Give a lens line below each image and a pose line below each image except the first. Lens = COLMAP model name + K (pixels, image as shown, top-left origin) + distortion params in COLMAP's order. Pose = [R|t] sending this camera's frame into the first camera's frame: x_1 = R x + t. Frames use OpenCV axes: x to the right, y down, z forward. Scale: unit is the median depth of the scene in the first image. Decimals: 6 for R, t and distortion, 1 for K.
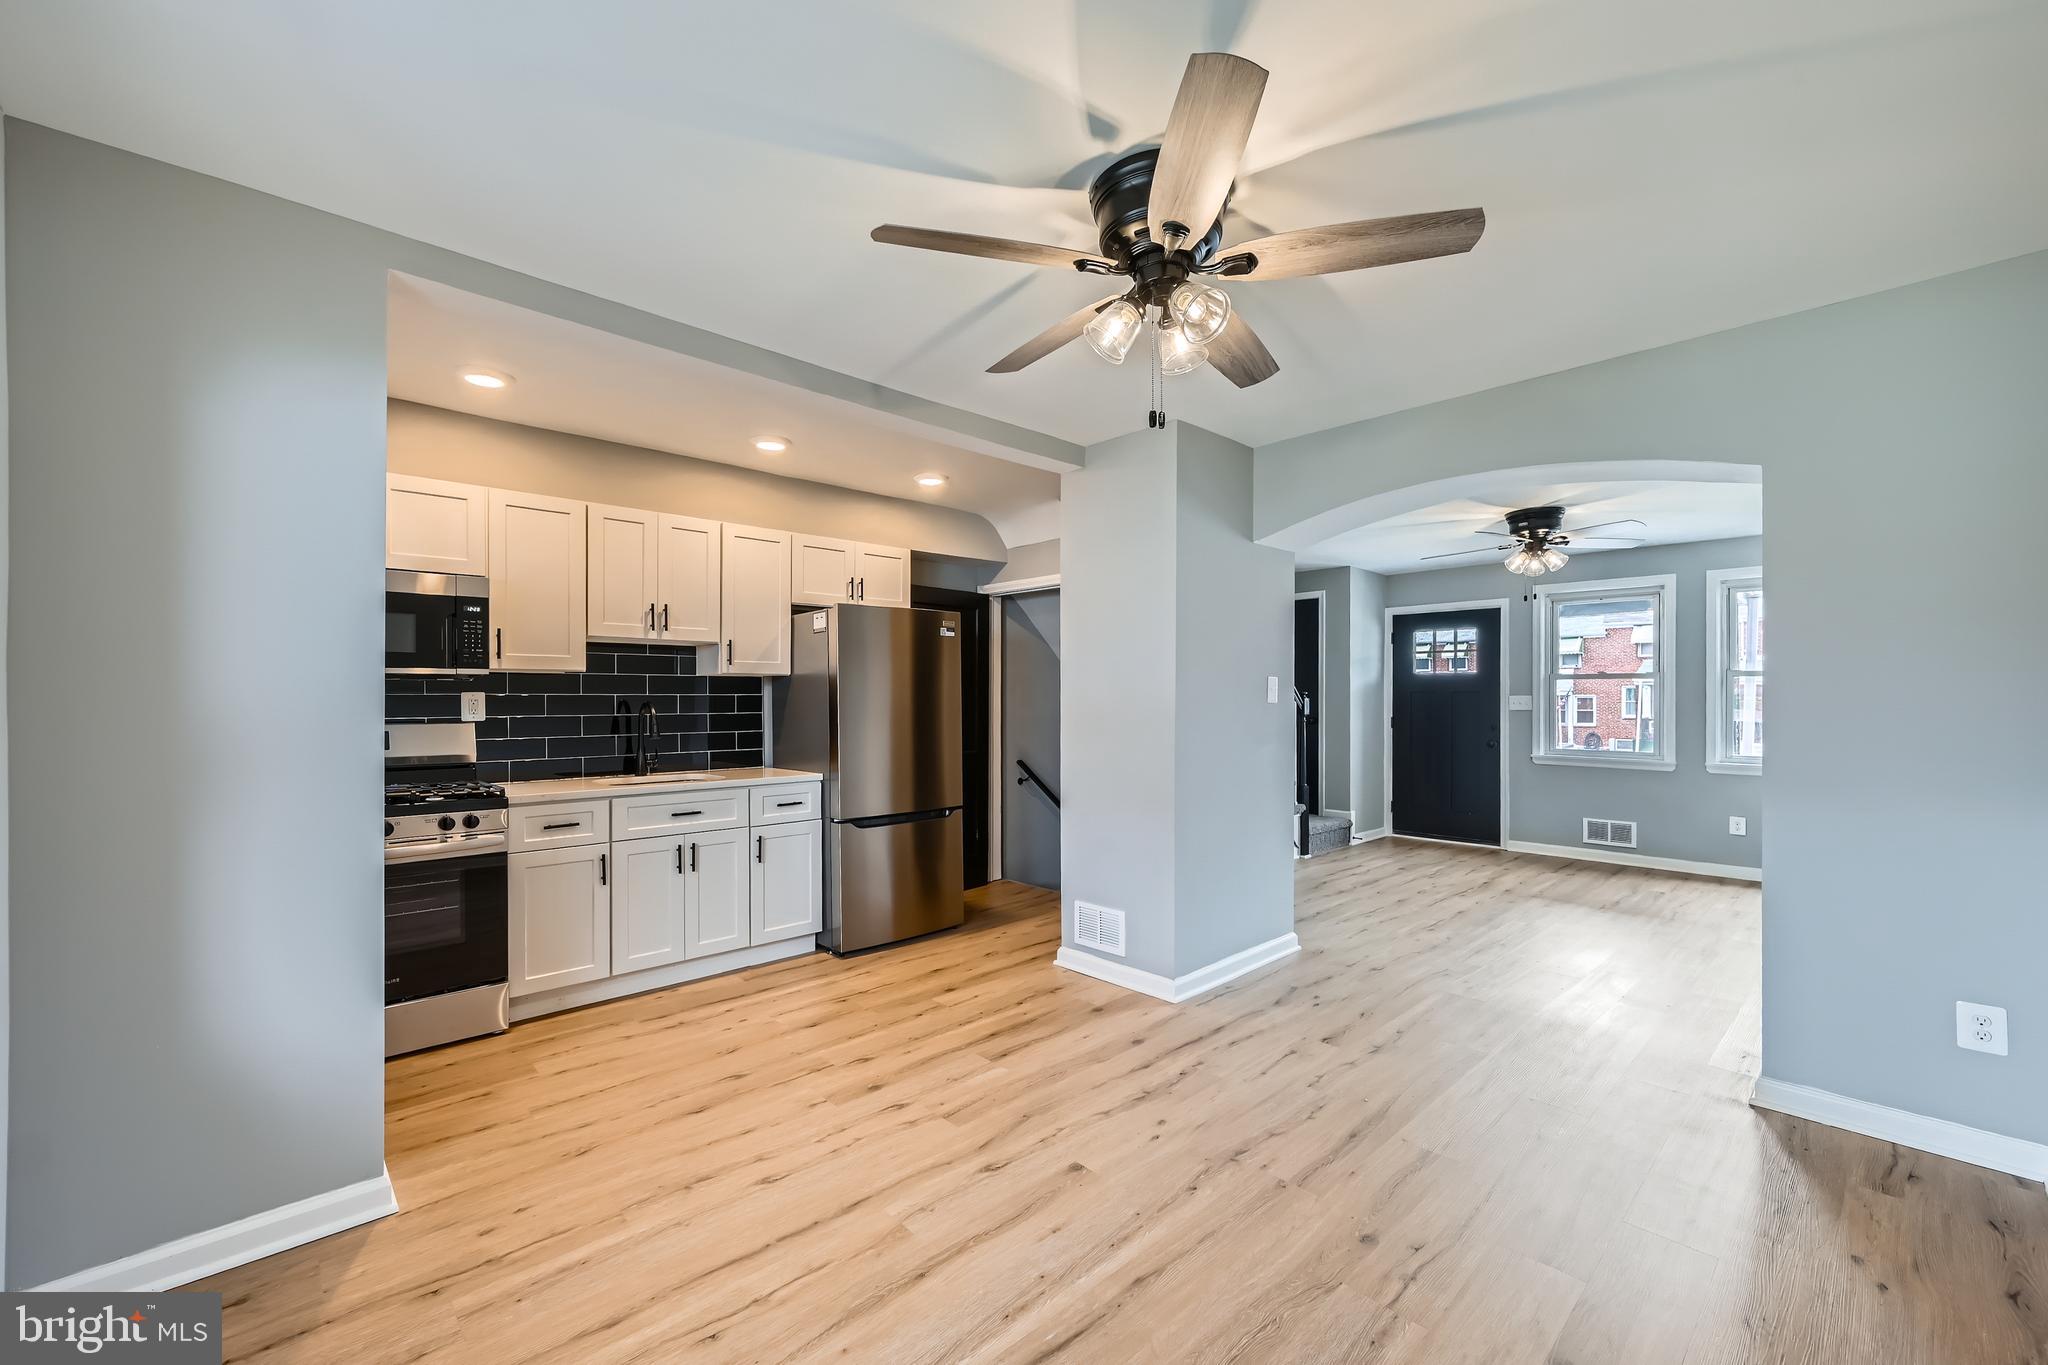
lens RADIAL K [[837.5, 0, 1027.9], [0, 837.5, 695.4], [0, 0, 1]] dist [-0.000467, -0.000027]
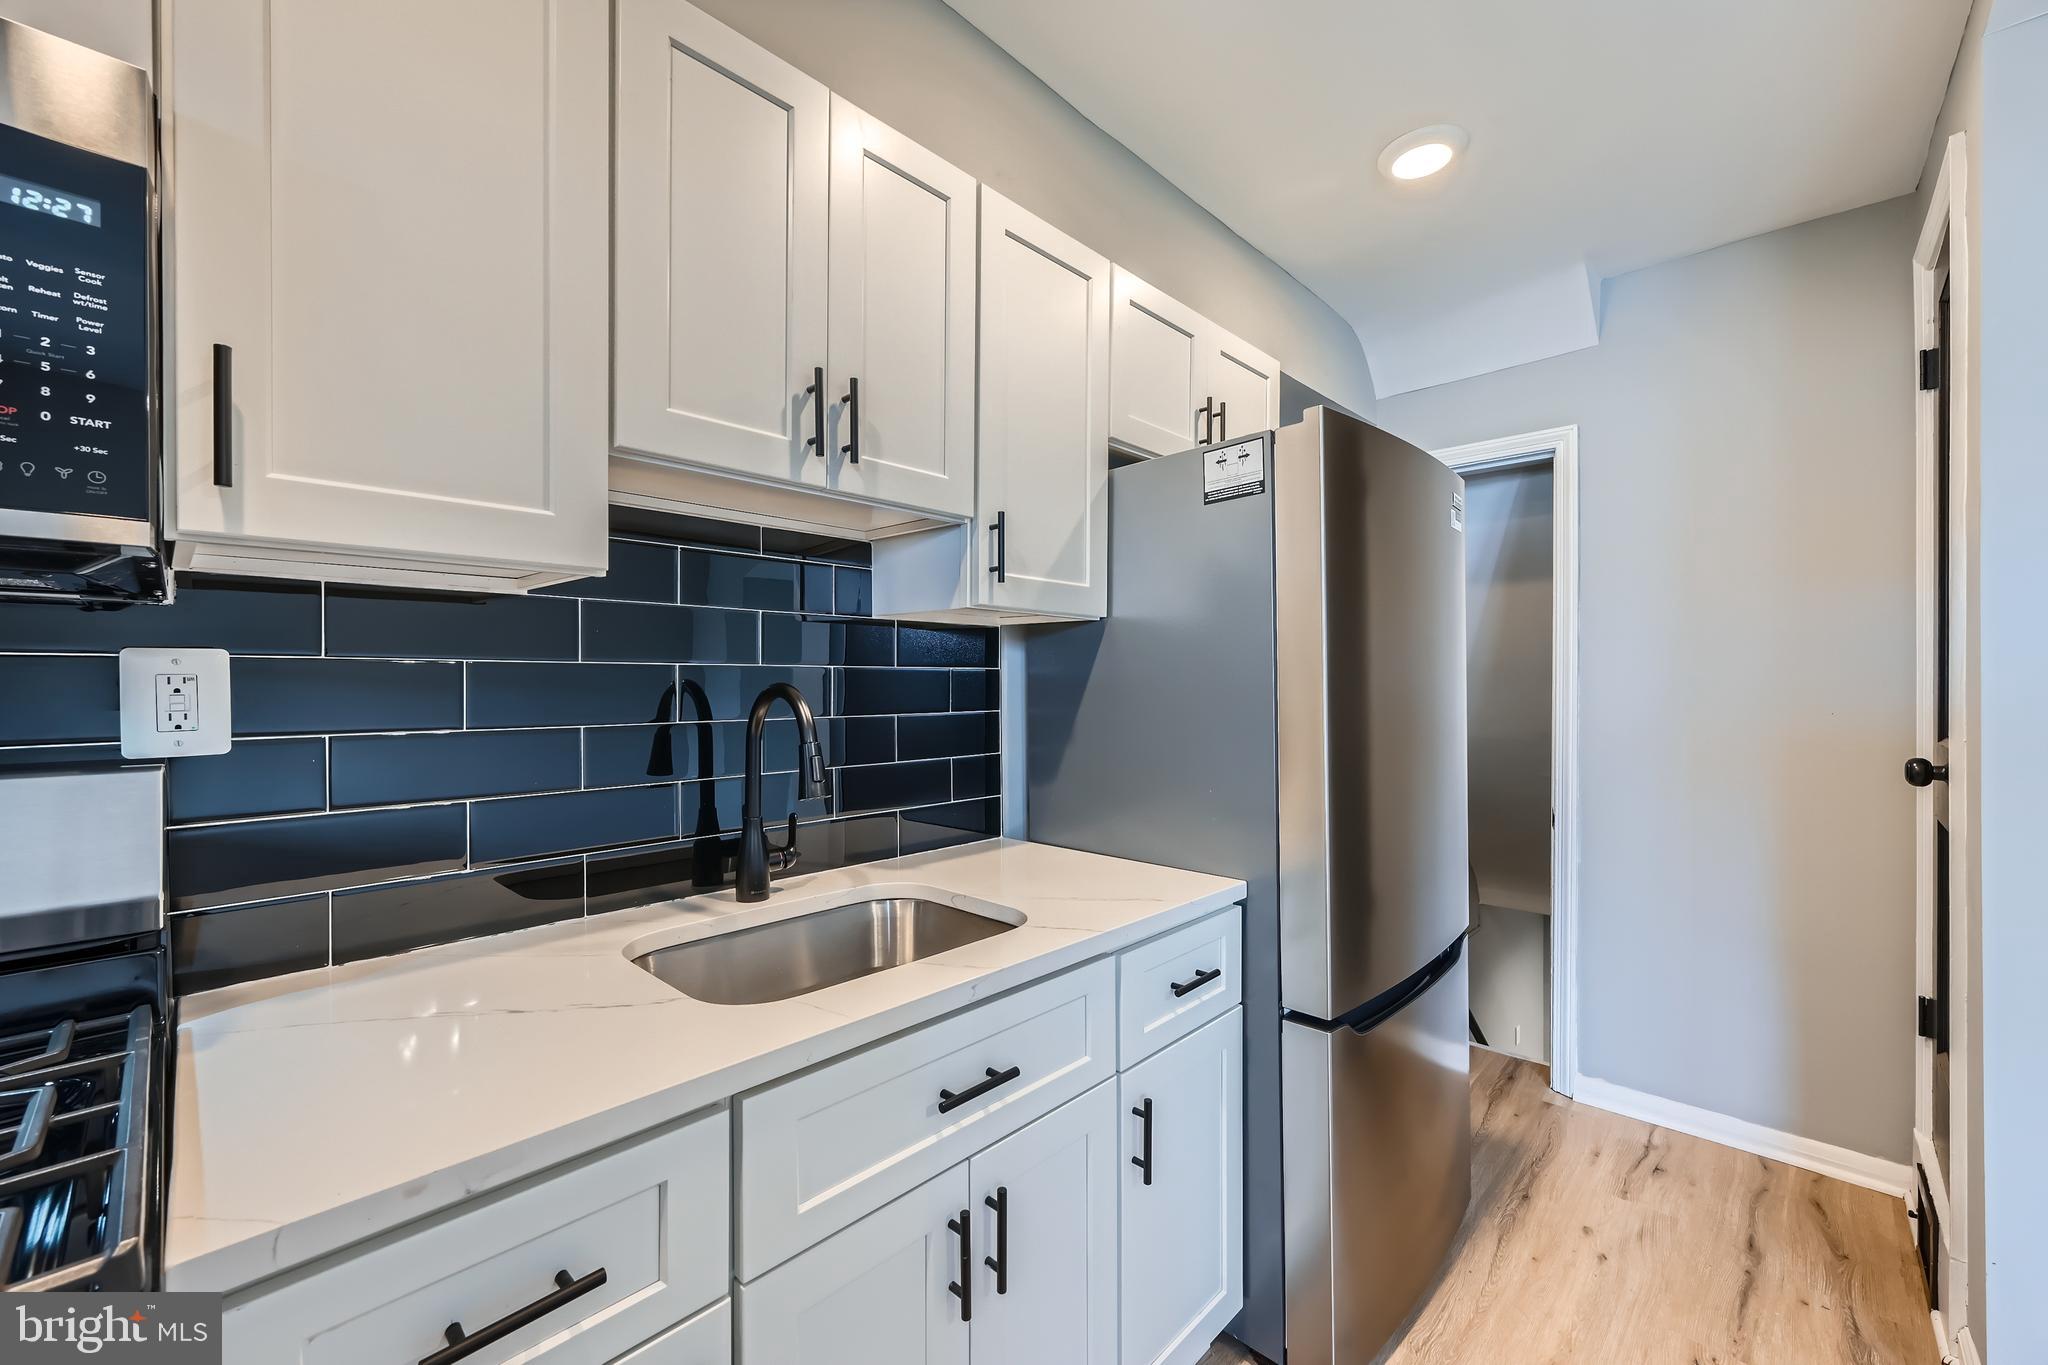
lens RADIAL K [[814.0, 0, 1024.8], [0, 814.0, 679.4], [0, 0, 1]] dist [-0.002527, 0.000790]
pose [[0.998672, 0.001634, 0.051495, -0.409577], [-0.001620, 0.999999, -0.000316, 0.006078], [-0.051495, 0.000233, 0.998673, 0.735023]]
